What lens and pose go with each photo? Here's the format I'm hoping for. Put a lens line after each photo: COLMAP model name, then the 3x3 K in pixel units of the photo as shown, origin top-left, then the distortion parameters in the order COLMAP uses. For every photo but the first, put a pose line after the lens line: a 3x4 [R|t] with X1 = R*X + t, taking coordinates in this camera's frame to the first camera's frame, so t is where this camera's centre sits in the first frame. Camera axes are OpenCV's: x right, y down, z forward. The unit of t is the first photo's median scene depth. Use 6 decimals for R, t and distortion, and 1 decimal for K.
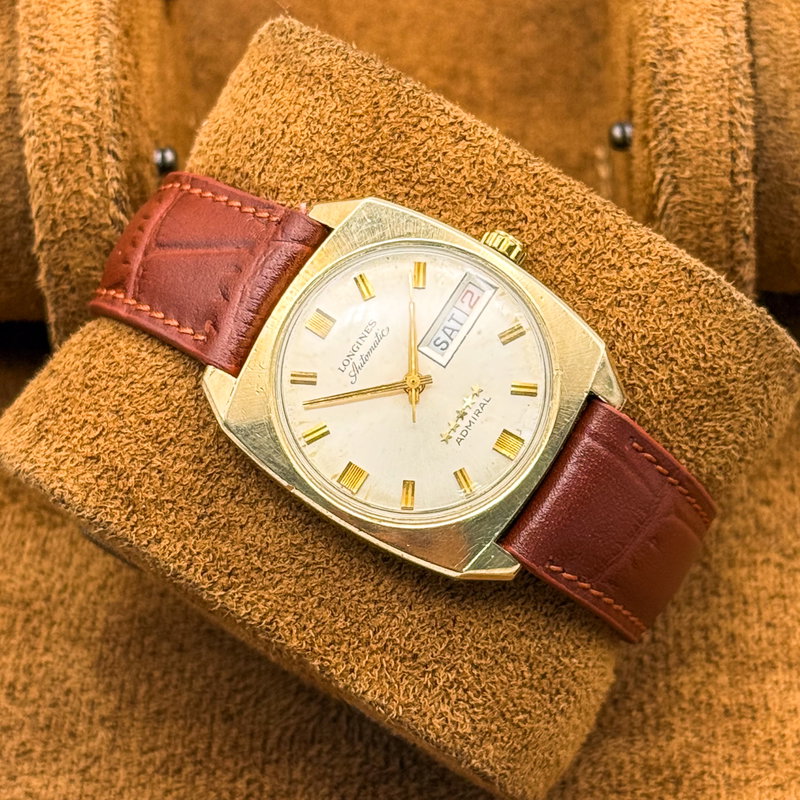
lens RADIAL K [[2809.8, 0, 400.0], [0, 2809.8, 400.0], [0, 0, 1]] dist [-0.020103, 5.221276]
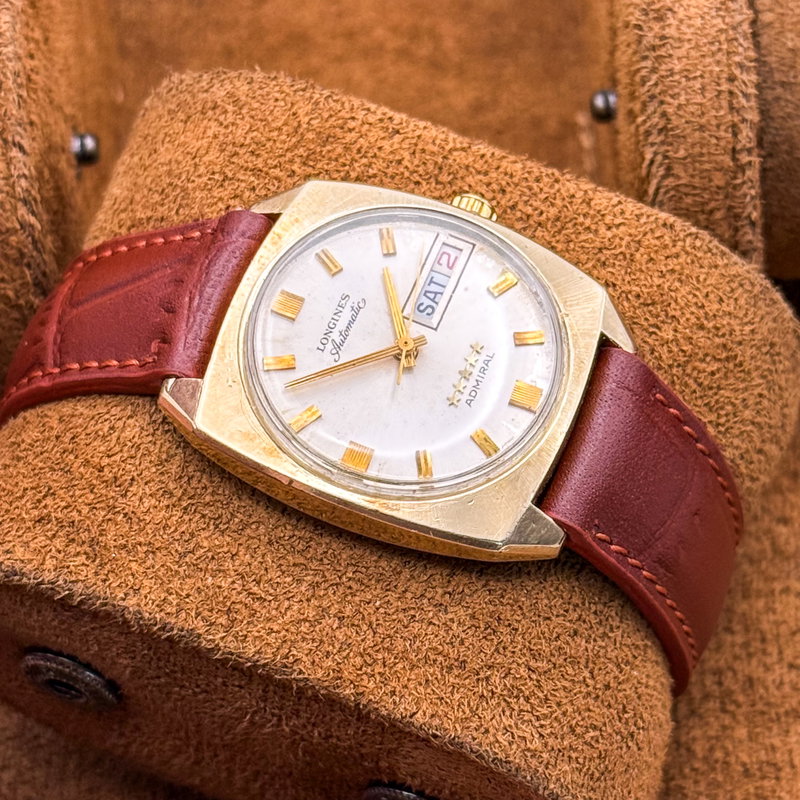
lens RADIAL K [[2809.8, 0, 400.0], [0, 2809.8, 400.0], [0, 0, 1]] dist [-0.020103, 5.221276]
pose [[0.999440, -0.033390, -0.002011, 0.014975], [0.033436, 0.998967, 0.030780, -0.033674], [0.000981, -0.030830, 0.999524, 0.134952]]
